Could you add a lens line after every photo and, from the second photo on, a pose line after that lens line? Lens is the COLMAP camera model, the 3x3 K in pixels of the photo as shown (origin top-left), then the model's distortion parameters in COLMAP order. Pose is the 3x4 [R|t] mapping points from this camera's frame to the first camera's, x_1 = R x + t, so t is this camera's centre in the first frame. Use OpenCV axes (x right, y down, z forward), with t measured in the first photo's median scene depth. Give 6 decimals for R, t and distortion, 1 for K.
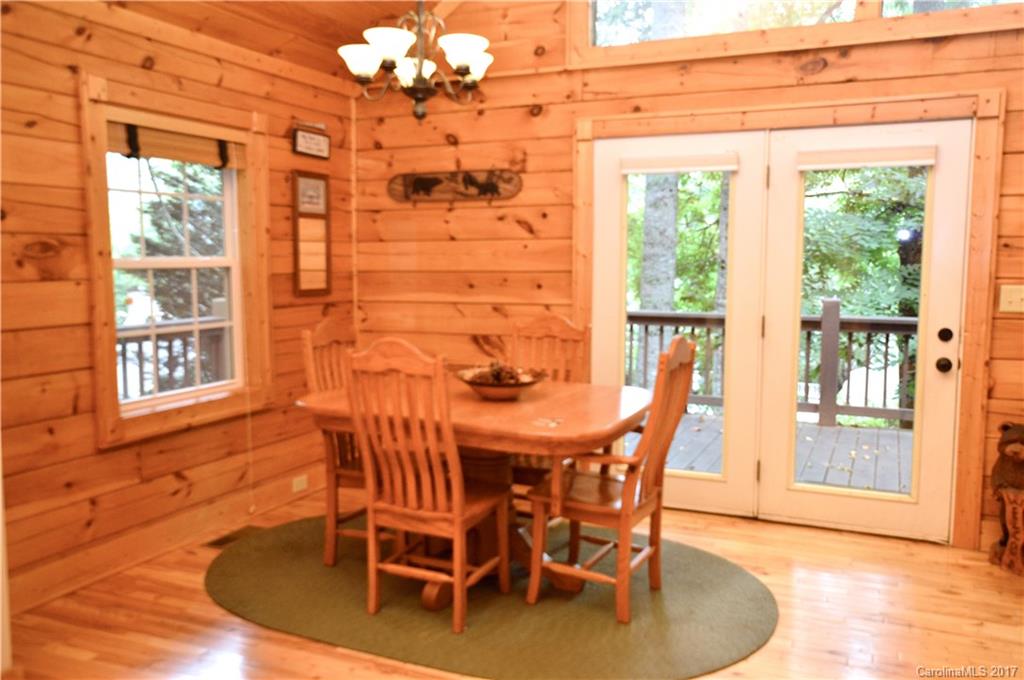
lens RADIAL K [[850.4, 0, 520.1], [0, 850.4, 341.7], [0, 0, 1]] dist [-0.002674, 0.030491]
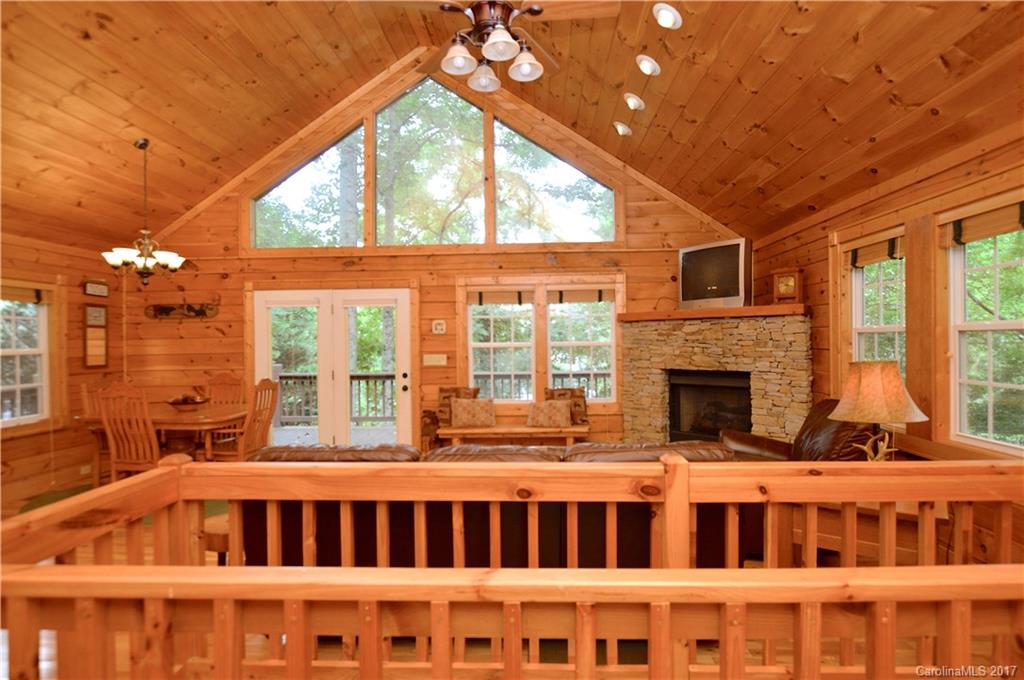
lens RADIAL K [[548.8, 0, 521.6], [0, 548.8, 342.7], [0, 0, 1]] dist [-0.022009, 0.002965]
pose [[0.929465, -0.014523, 0.368625, 0.220372], [0.051633, 0.994511, -0.091006, 0.054046], [-0.365280, 0.103620, 0.925113, -0.532433]]
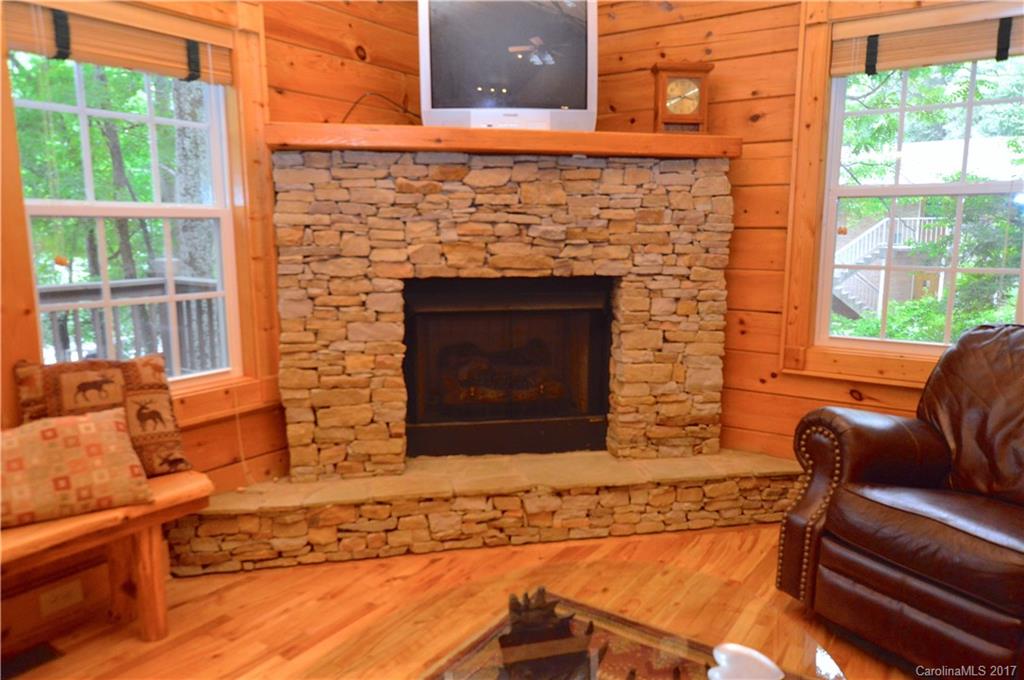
lens RADIAL K [[709.4, 0, 514.5], [0, 709.4, 339.6], [0, 0, 1]] dist [-0.004346, -0.003181]
pose [[0.179781, -0.159176, 0.970743, 0.375053], [0.097704, 0.984831, 0.143392, -0.015206], [-0.978842, 0.069066, 0.192606, 0.345249]]
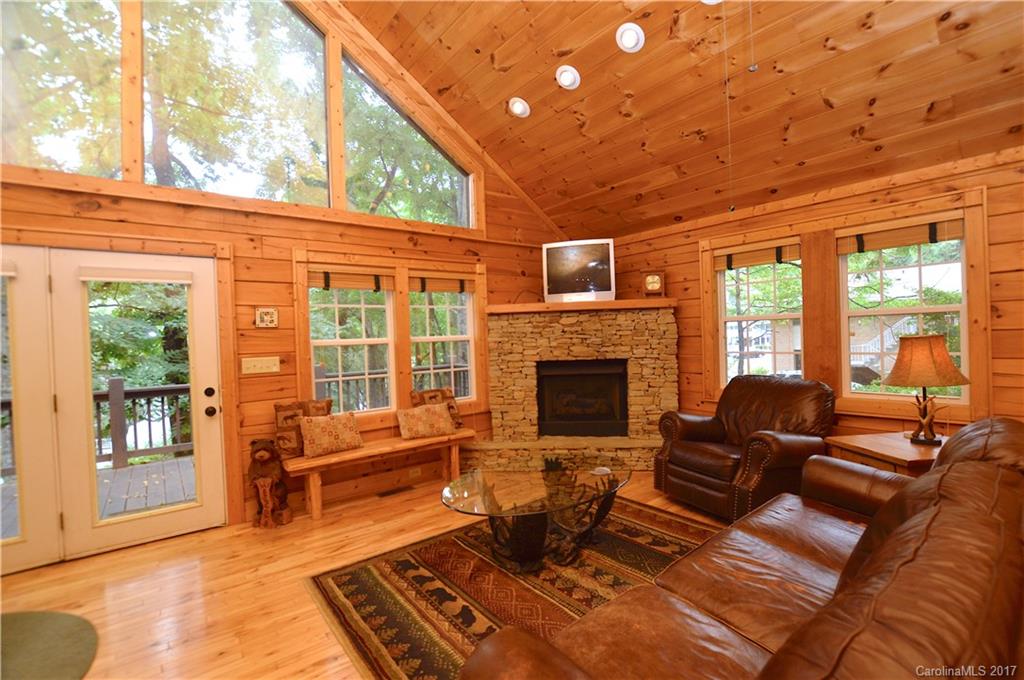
lens RADIAL K [[456.9, 0, 521.9], [0, 456.9, 342.1], [0, 0, 1]] dist [-0.032203, 0.003447]
pose [[0.453136, -0.028255, 0.890994, 0.023176], [0.124633, 0.991689, -0.031937, -0.000855], [-0.882686, 0.125519, 0.452891, 0.099476]]
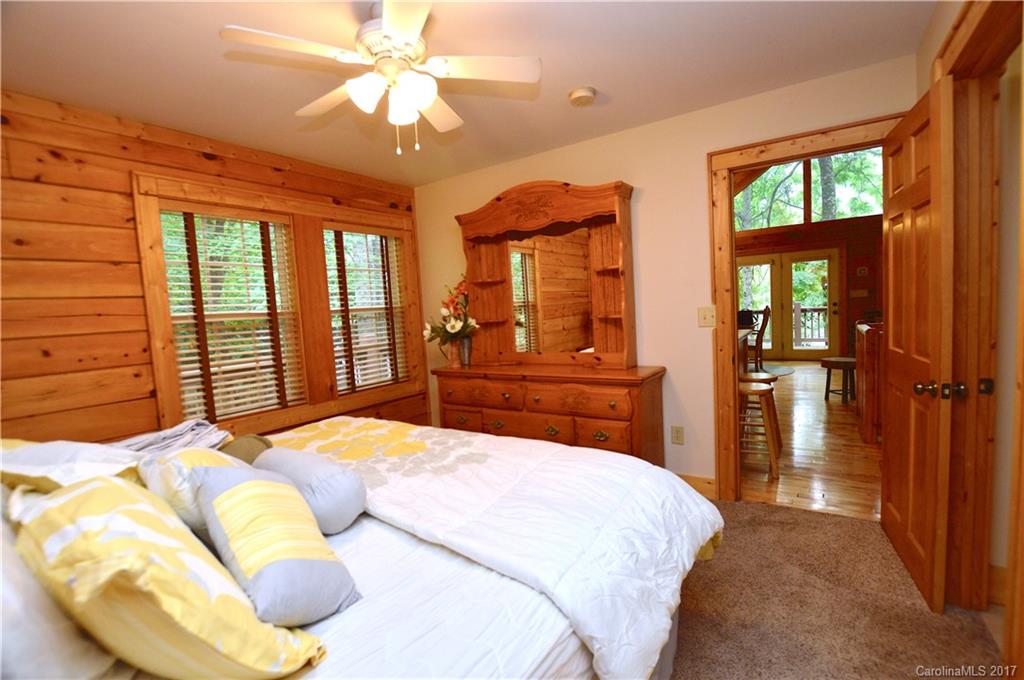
lens RADIAL K [[456.9, 0, 516.7], [0, 456.9, 343.5], [0, 0, 1]] dist [-0.032203, 0.003447]
pose [[0.982390, -0.044732, -0.181409, -0.514099], [0.041832, 0.998929, -0.019781, 0.138626], [0.182100, 0.011843, 0.983209, -1.171361]]
